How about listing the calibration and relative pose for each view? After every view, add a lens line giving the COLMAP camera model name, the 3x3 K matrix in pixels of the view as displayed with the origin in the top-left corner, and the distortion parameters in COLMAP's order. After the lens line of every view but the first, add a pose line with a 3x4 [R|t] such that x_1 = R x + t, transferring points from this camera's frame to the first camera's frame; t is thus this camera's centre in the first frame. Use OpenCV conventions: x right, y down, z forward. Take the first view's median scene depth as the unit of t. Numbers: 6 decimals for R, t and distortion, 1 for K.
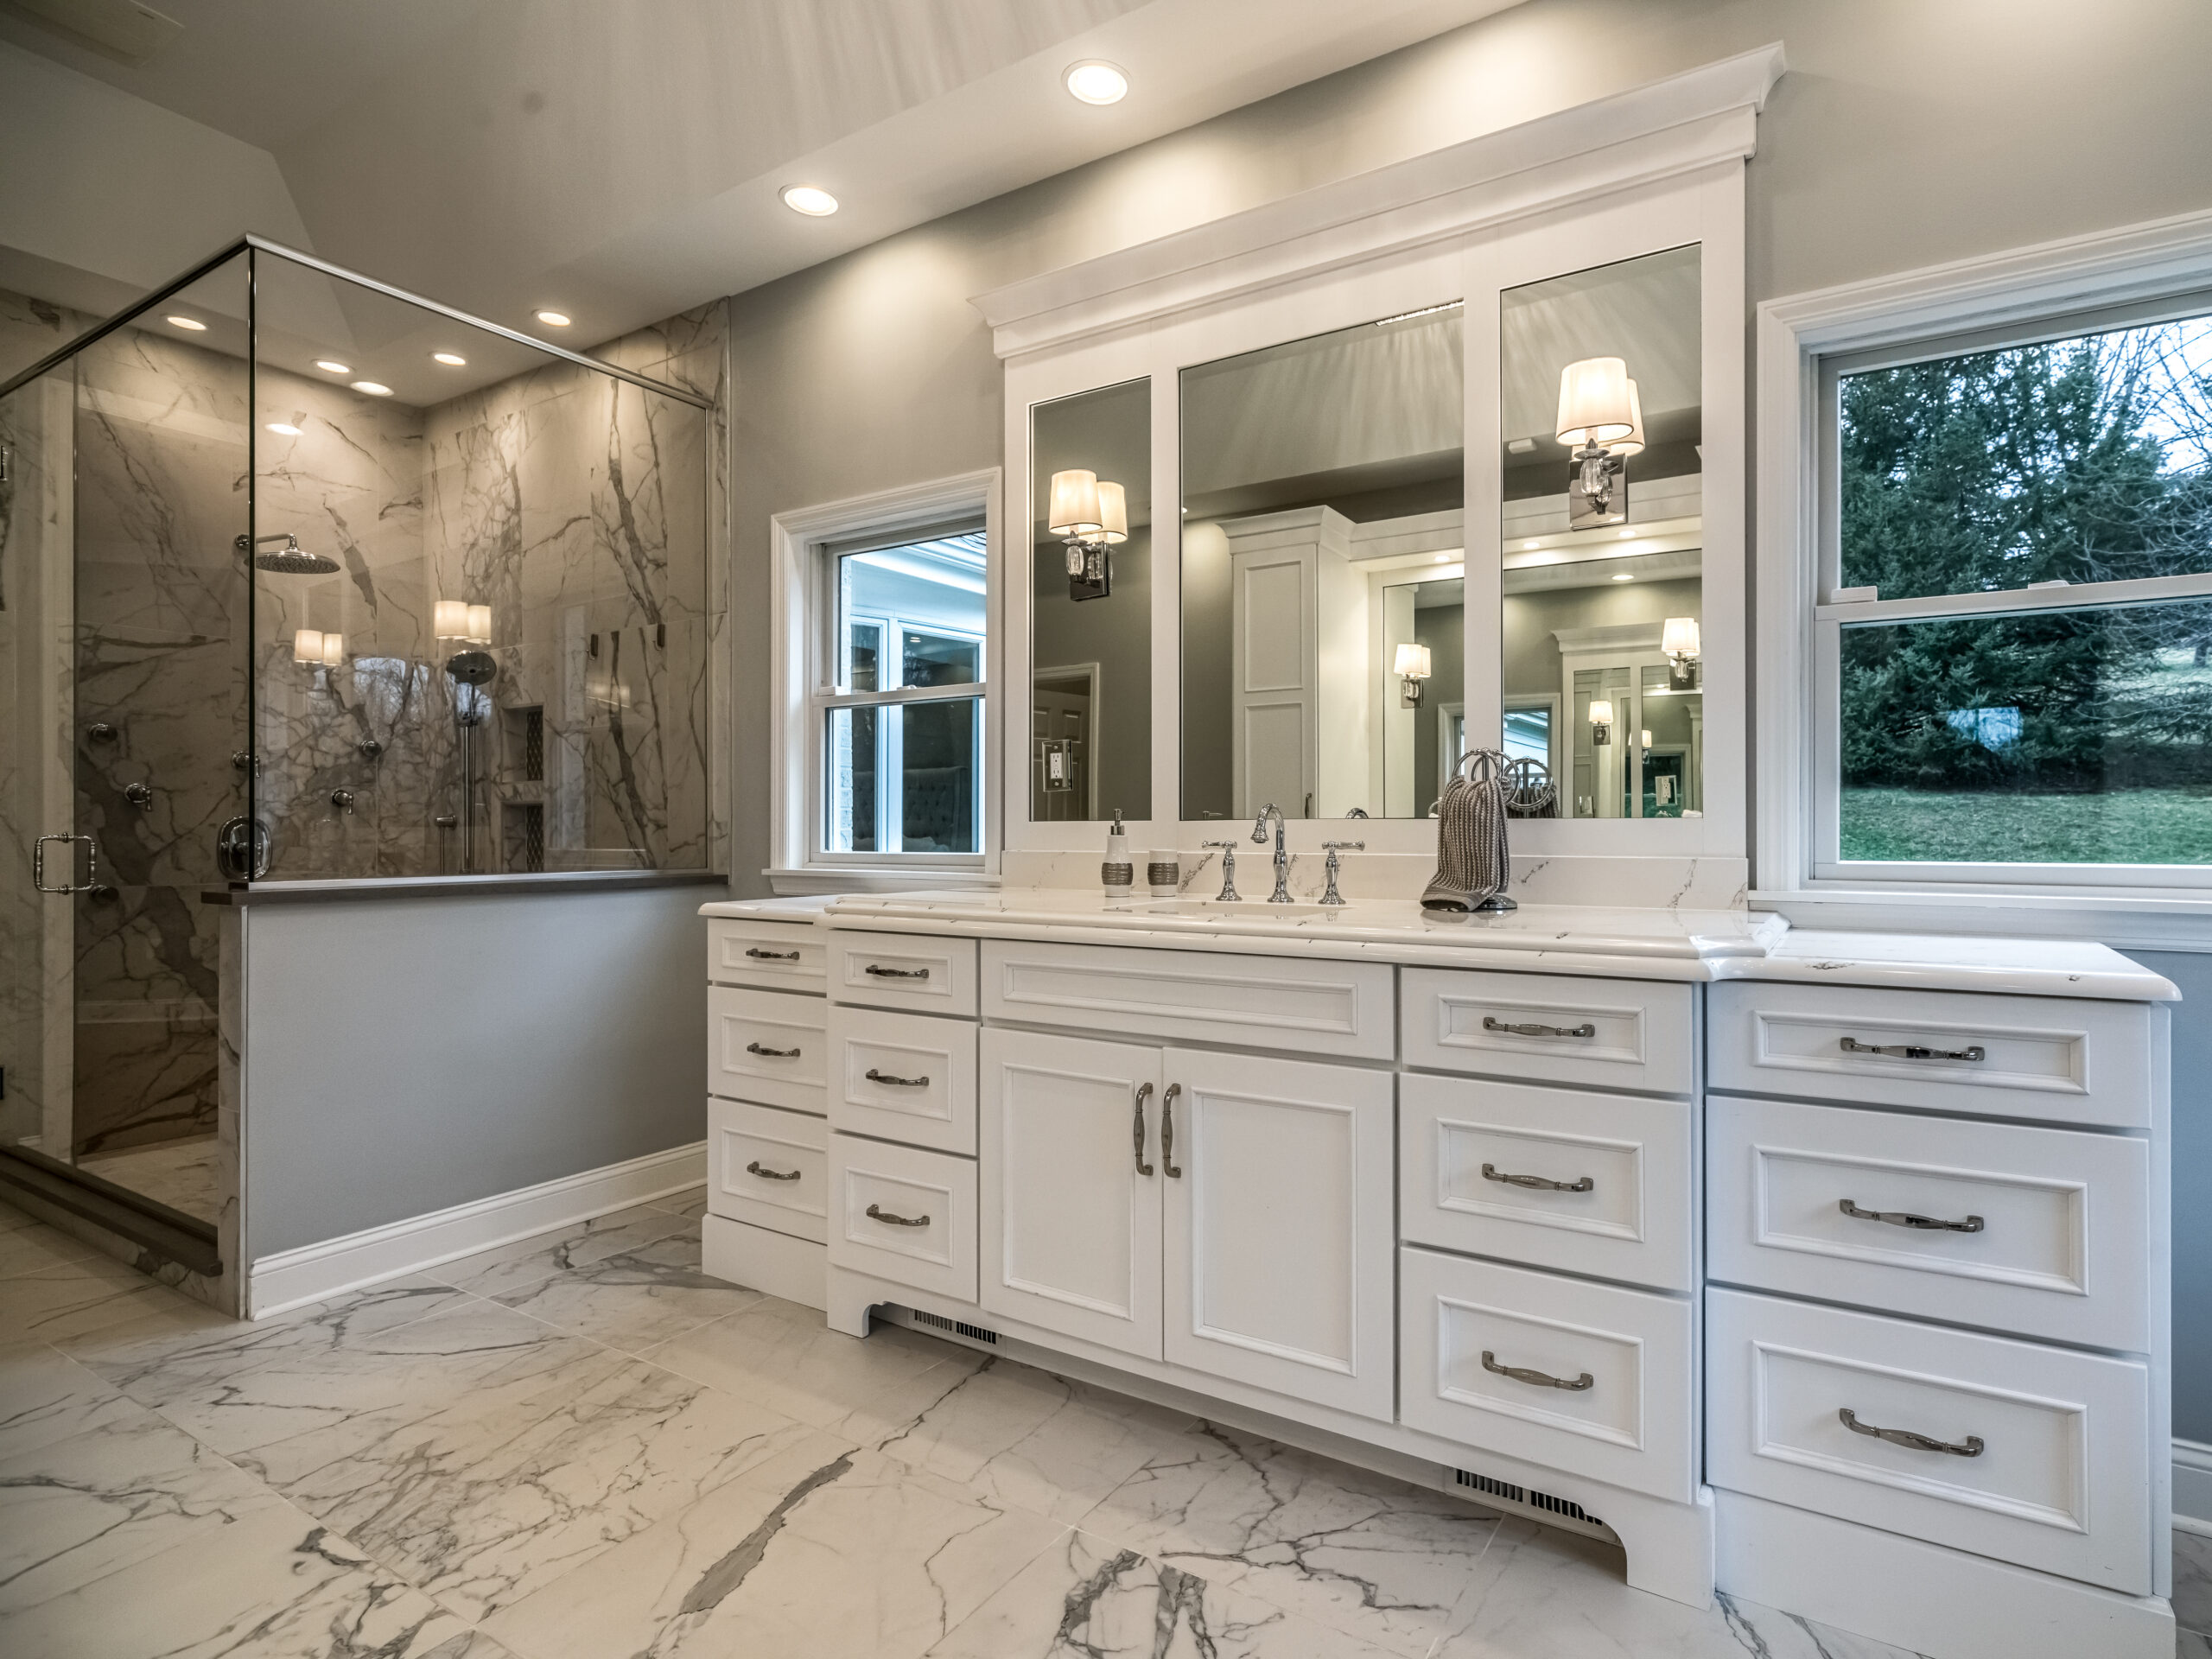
lens RADIAL K [[1109.3, 0, 1249.3], [0, 1109.3, 830.1], [0, 0, 1]] dist [-0.001537, 0.000752]
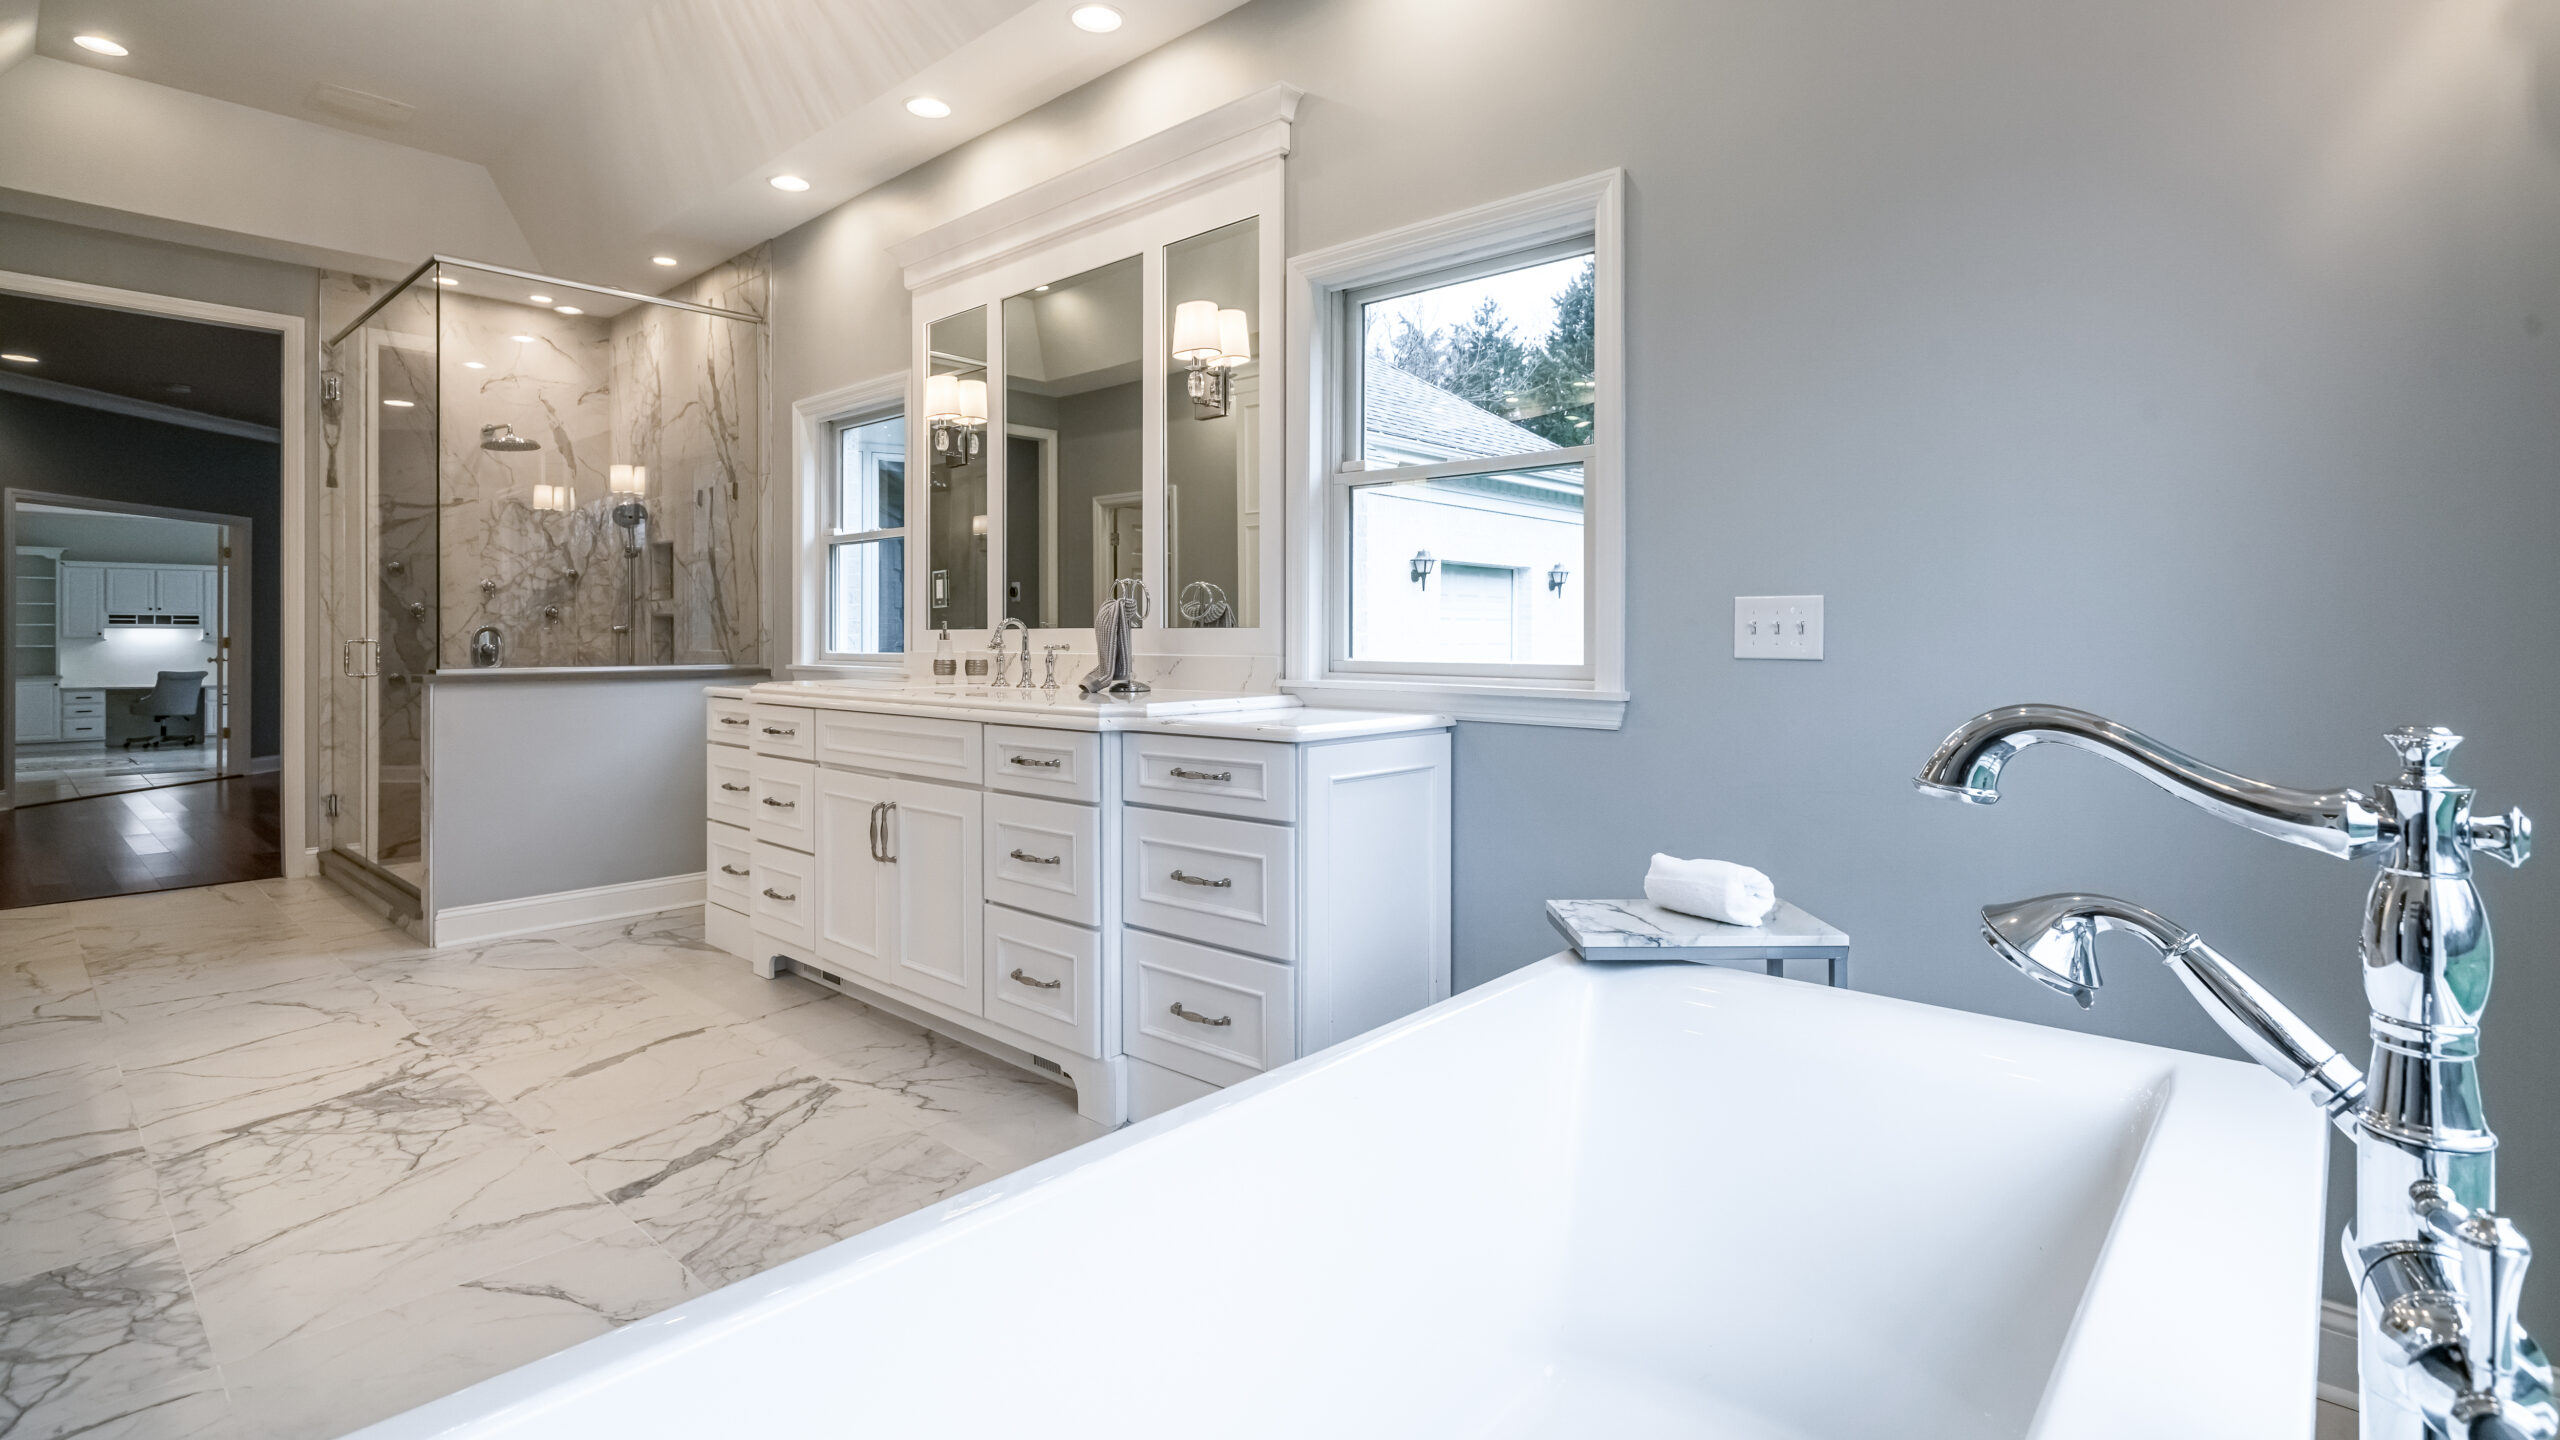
lens RADIAL K [[1180.6, 0, 1287.7], [0, 1180.6, 635.4], [0, 0, 1]] dist [0.002542, 0.000002]
pose [[0.975905, 0.000059, -0.218195, 0.474332], [0.000147, 1.000000, 0.000925, -0.001624], [0.218195, -0.000934, 0.975905, -0.274134]]
